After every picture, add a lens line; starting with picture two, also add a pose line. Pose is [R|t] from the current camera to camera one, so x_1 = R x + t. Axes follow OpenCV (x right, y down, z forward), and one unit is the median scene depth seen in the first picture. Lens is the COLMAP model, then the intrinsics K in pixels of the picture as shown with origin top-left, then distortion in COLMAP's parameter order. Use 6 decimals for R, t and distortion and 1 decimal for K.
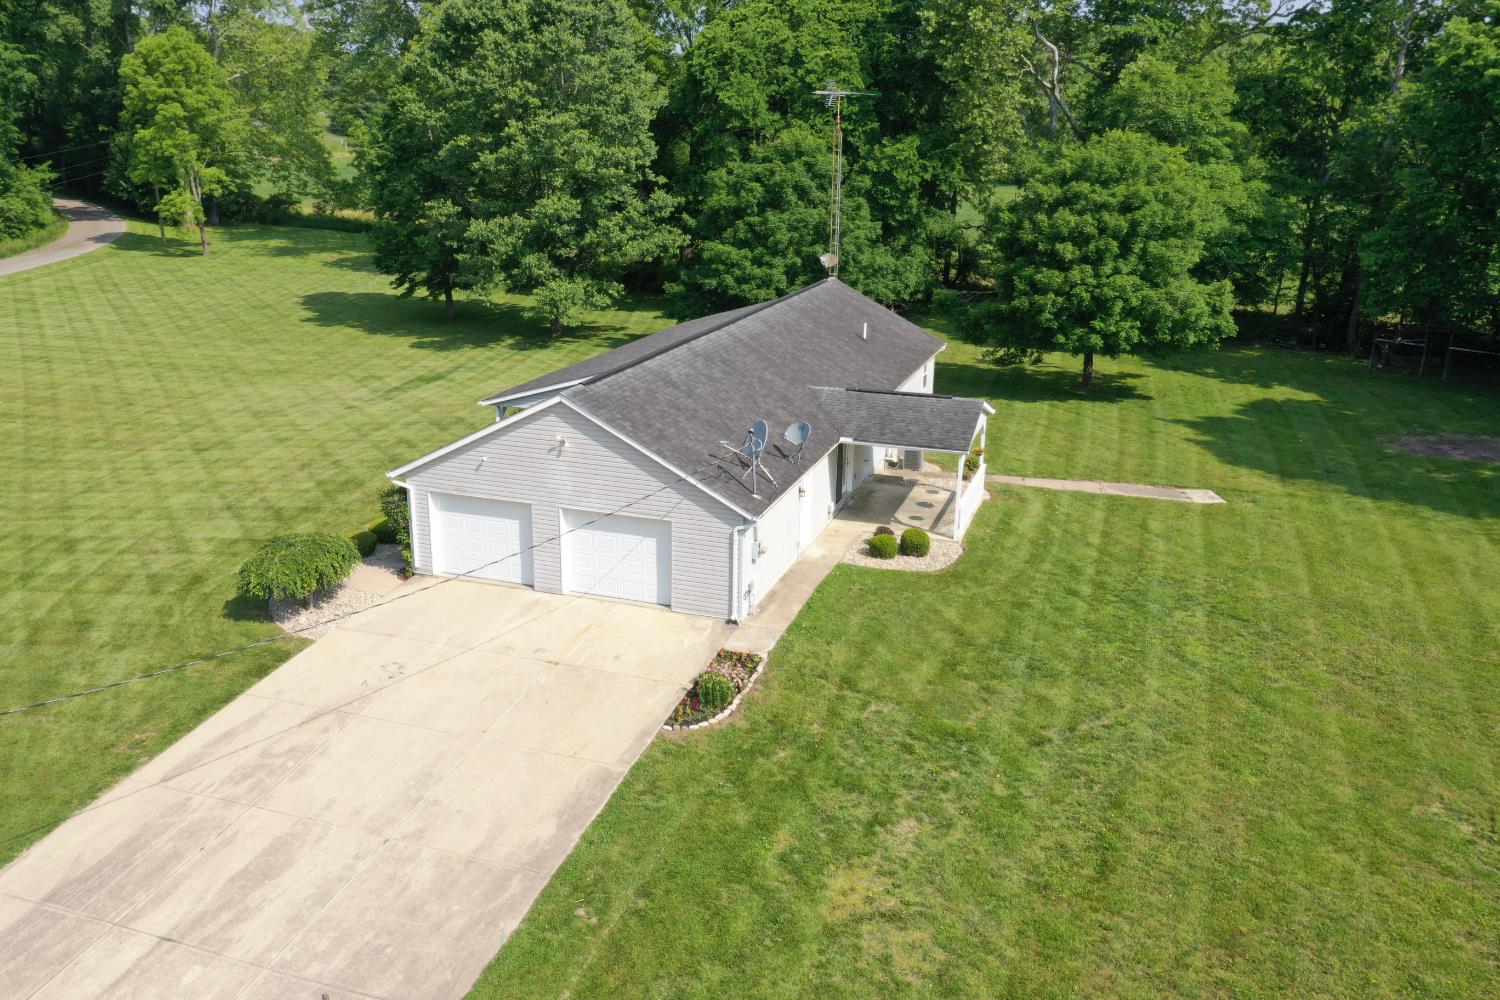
lens RADIAL K [[1199.5, 0, 750.0], [0, 1199.5, 500.0], [0, 0, 1]] dist [0.012060, -0.009155]
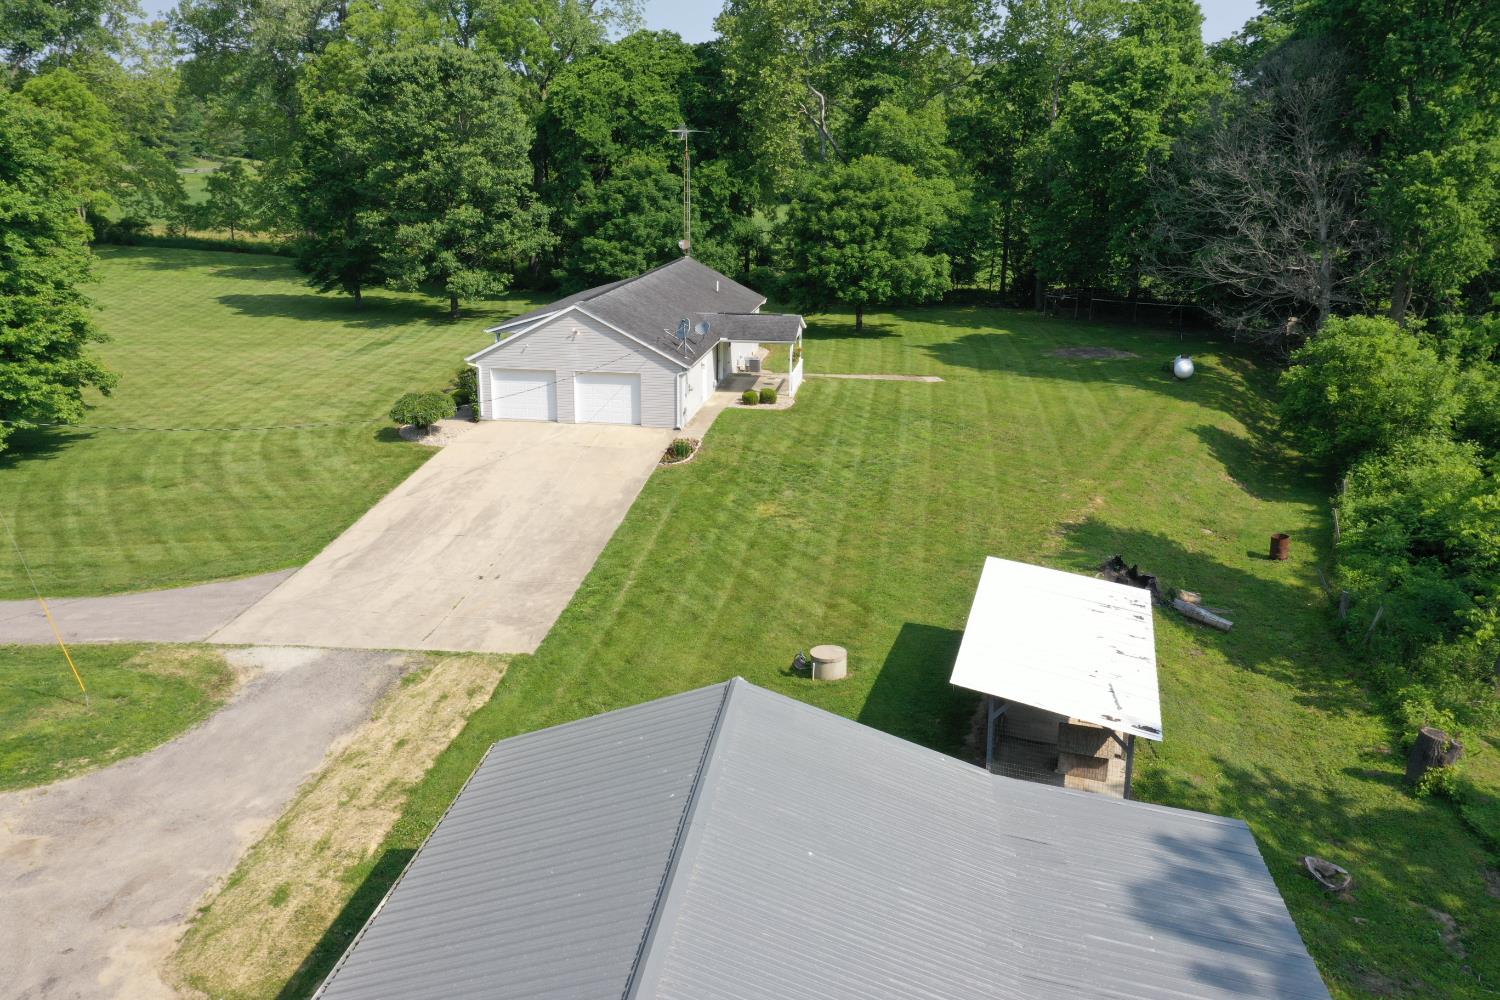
lens RADIAL K [[1191.8, 0, 748.9], [0, 1191.8, 503.2], [0, 0, 1]] dist [0.005173, 0.004715]
pose [[0.982759, -0.056519, 0.176041, -0.132044], [0.059279, 0.998187, -0.010453, 0.136784], [-0.175131, 0.020708, 0.984327, -0.444107]]
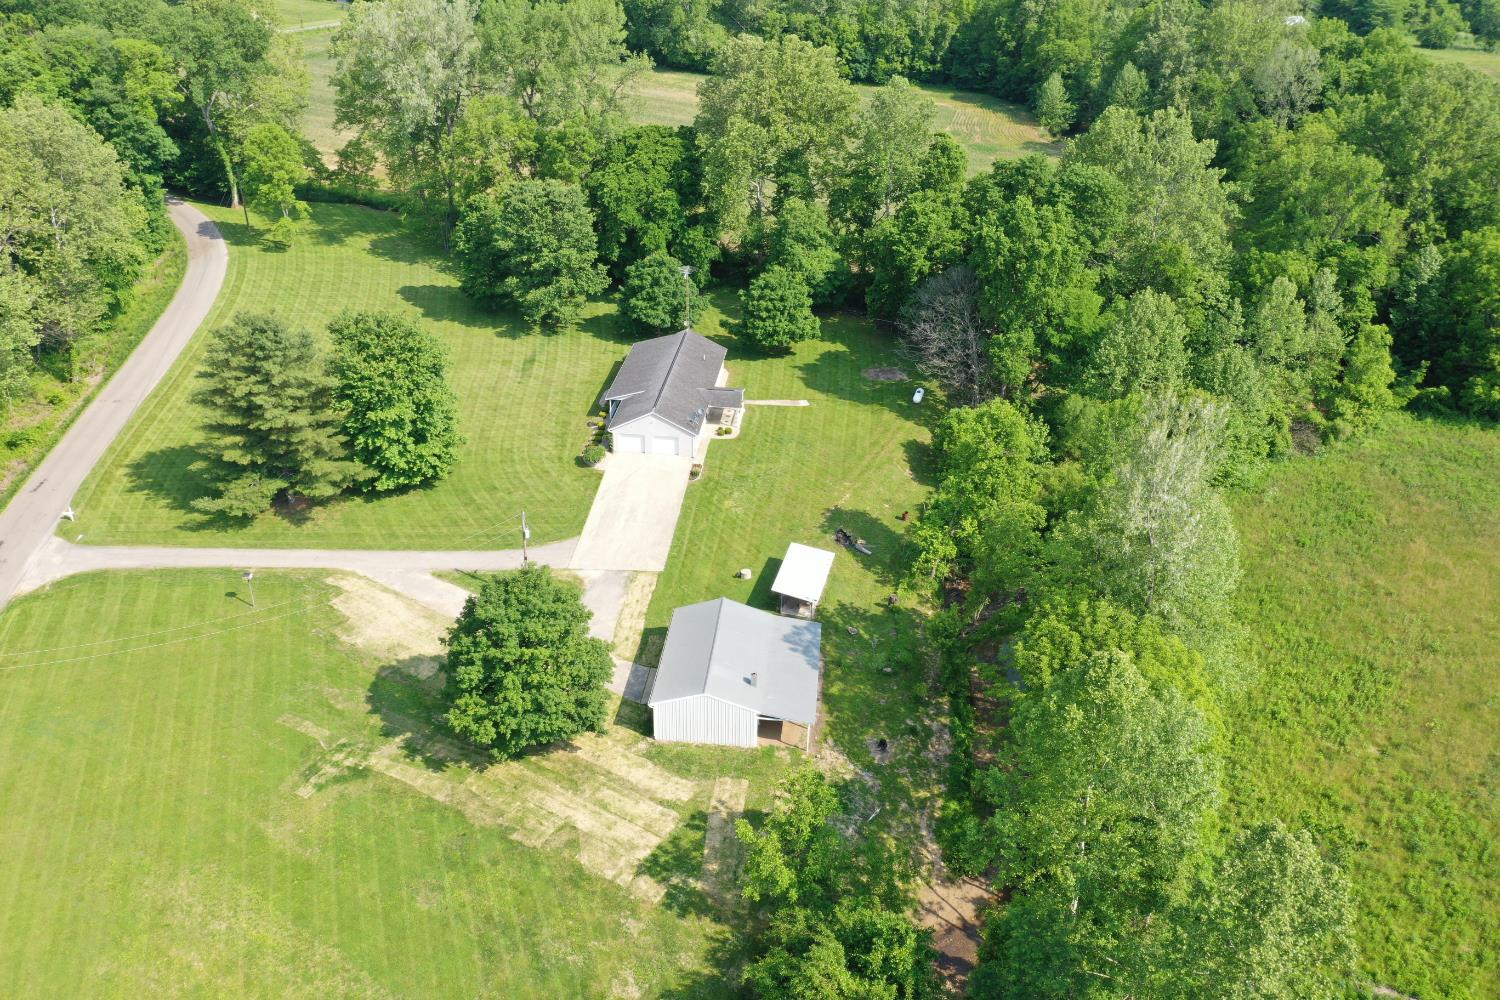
lens RADIAL K [[1191.8, 0, 748.9], [0, 1191.8, 503.2], [0, 0, 1]] dist [0.005173, 0.004715]
pose [[0.975771, -0.104520, 0.192214, -0.400006], [0.061319, 0.973949, 0.218320, -0.404183], [-0.210026, -0.201244, 0.956760, -1.961577]]
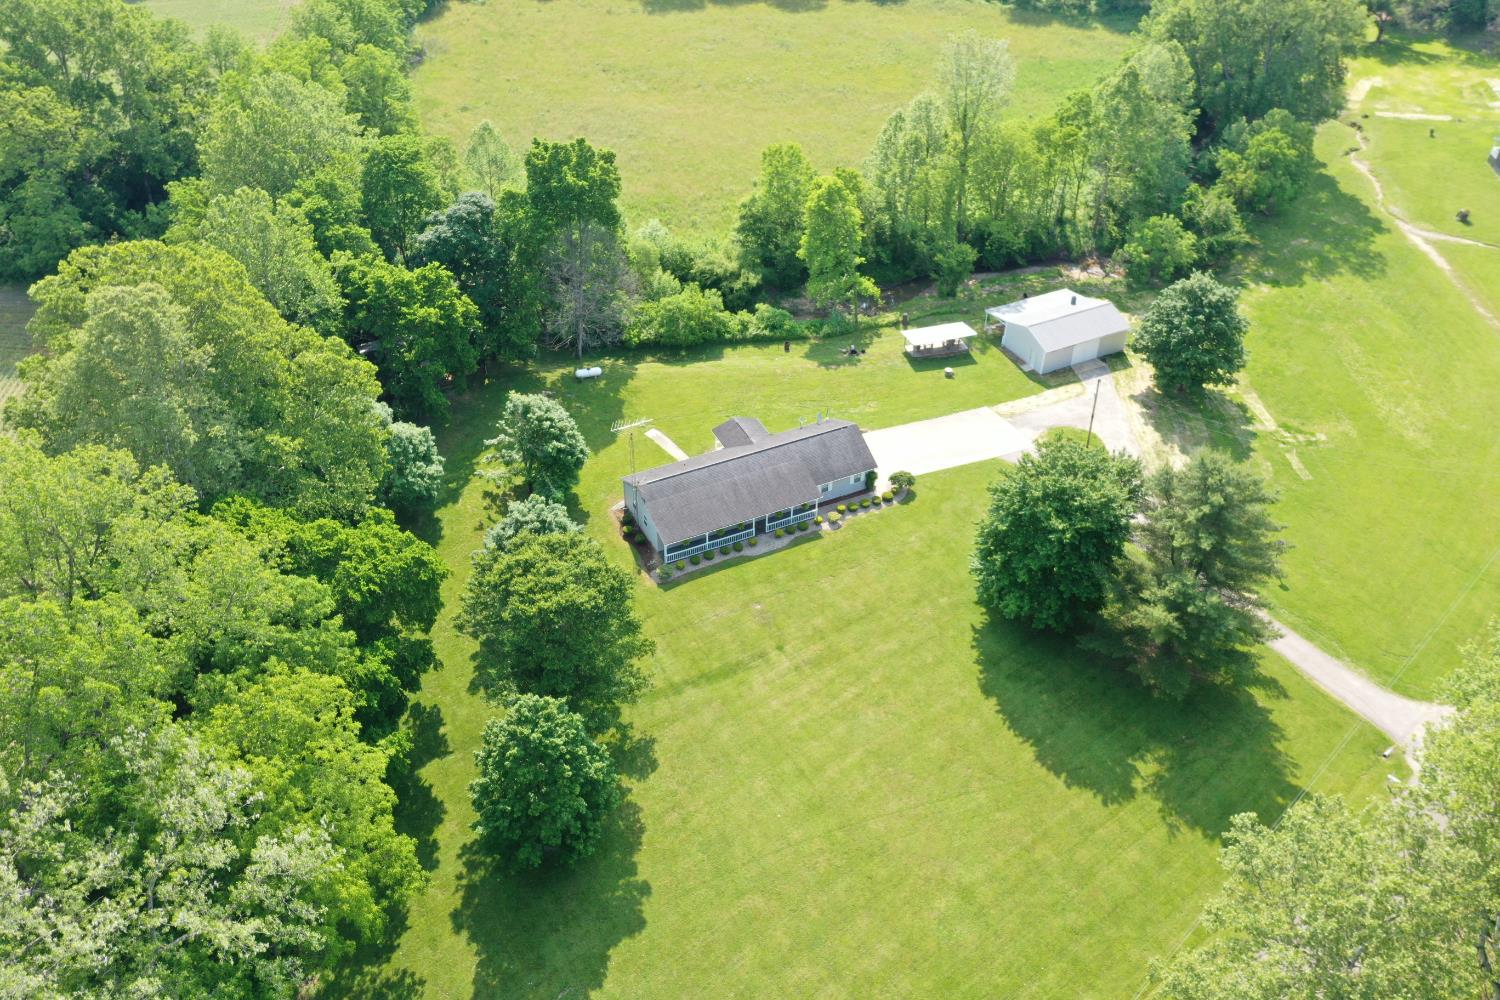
lens RADIAL K [[1209.9, 0, 753.9], [0, 1209.9, 496.1], [0, 0, 1]] dist [0.004685, 0.003134]
pose [[-0.705979, -0.449554, 0.547262, -1.405254], [0.198052, 0.616572, 0.761980, -1.943578], [-0.679977, 0.646329, -0.346252, 1.699576]]
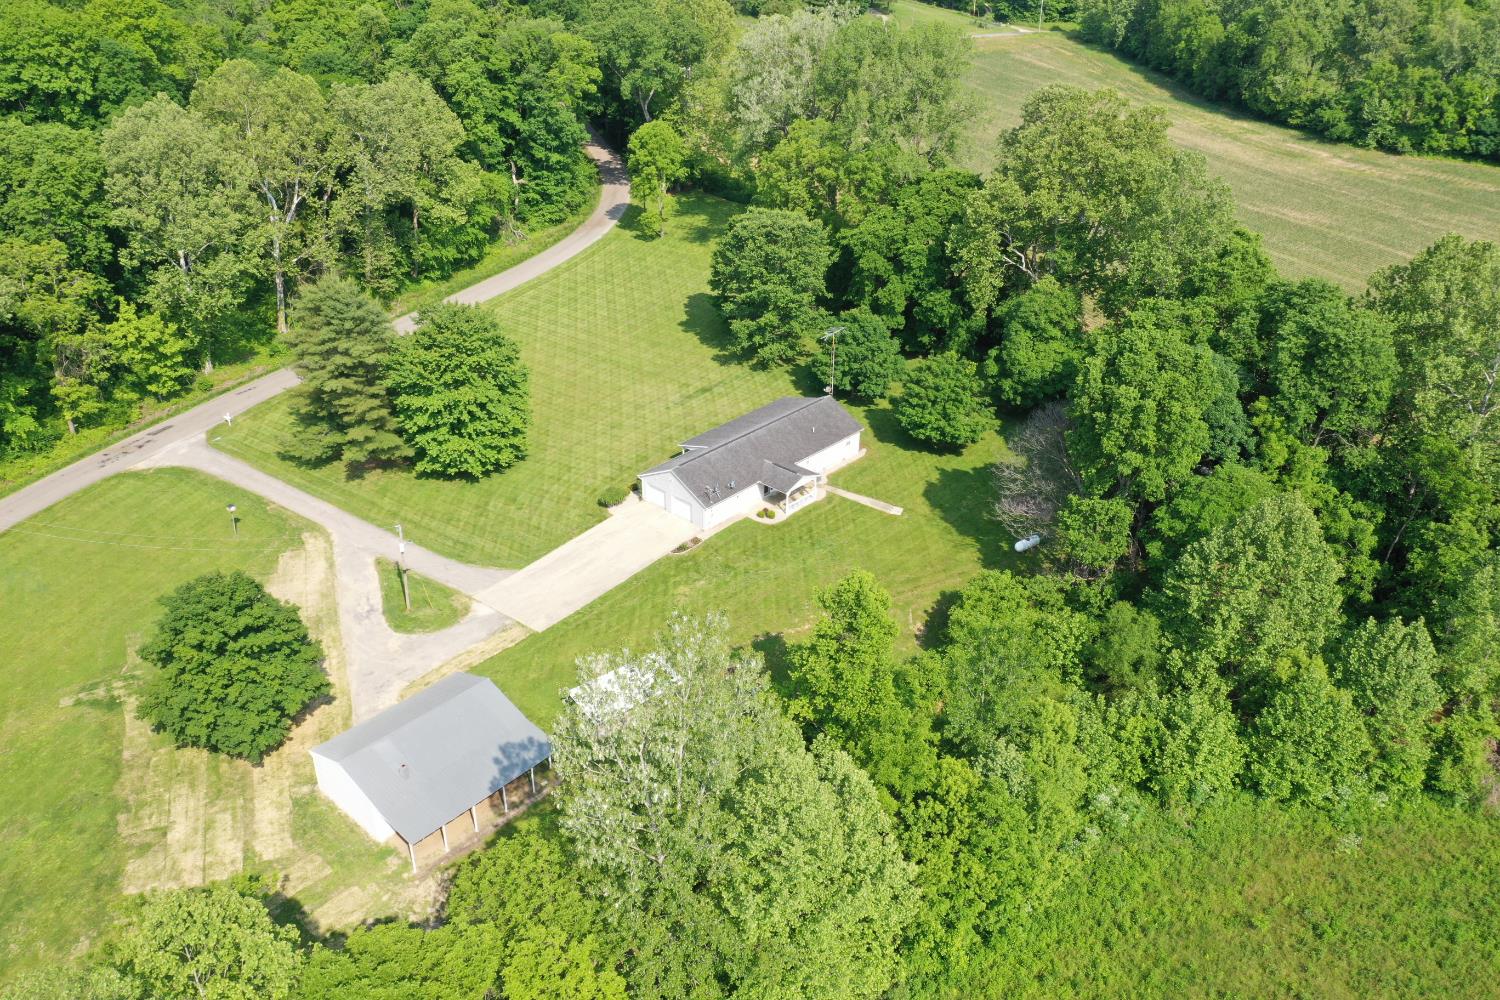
lens RADIAL K [[1191.8, 0, 748.9], [0, 1191.8, 503.2], [0, 0, 1]] dist [0.005173, 0.004715]
pose [[0.913996, 0.193749, -0.356473, 0.903289], [-0.118077, 0.967604, 0.223159, -0.529079], [0.388162, -0.161875, 0.907263, -1.519283]]
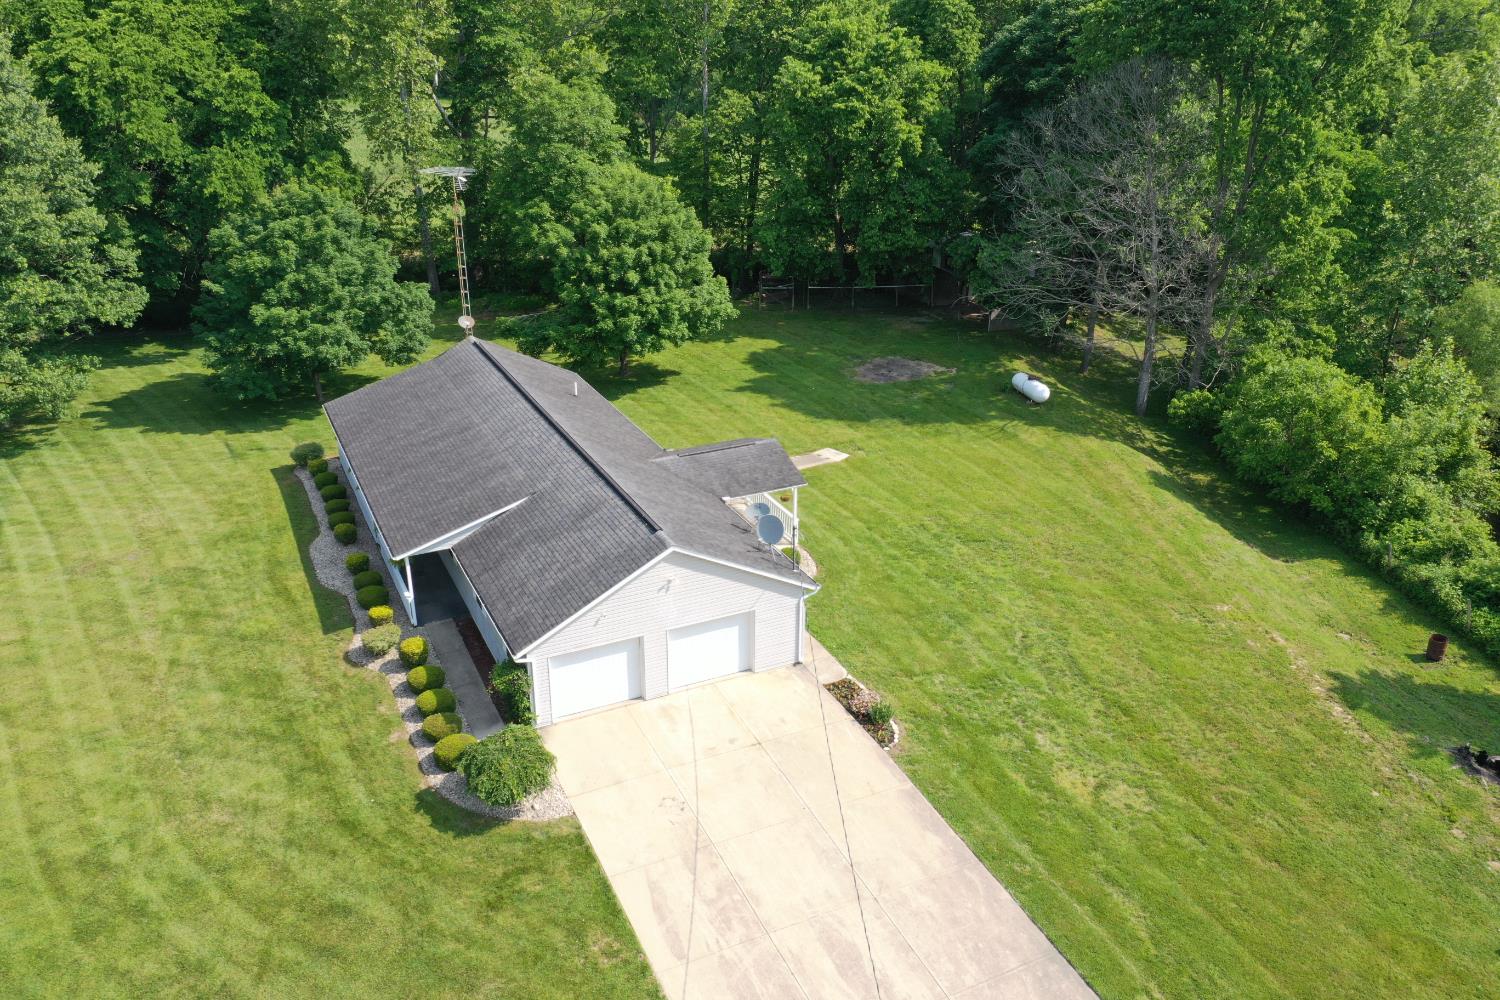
lens RADIAL K [[1181.1, 0, 750.0], [0, 1181.1, 500.0], [0, 0, 1]] dist [0.002374, 0.003076]
pose [[0.711393, -0.289890, 0.640222, -0.493193], [0.215085, 0.957060, 0.194358, -0.200204], [-0.669073, -0.000563, 0.743197, 0.023126]]
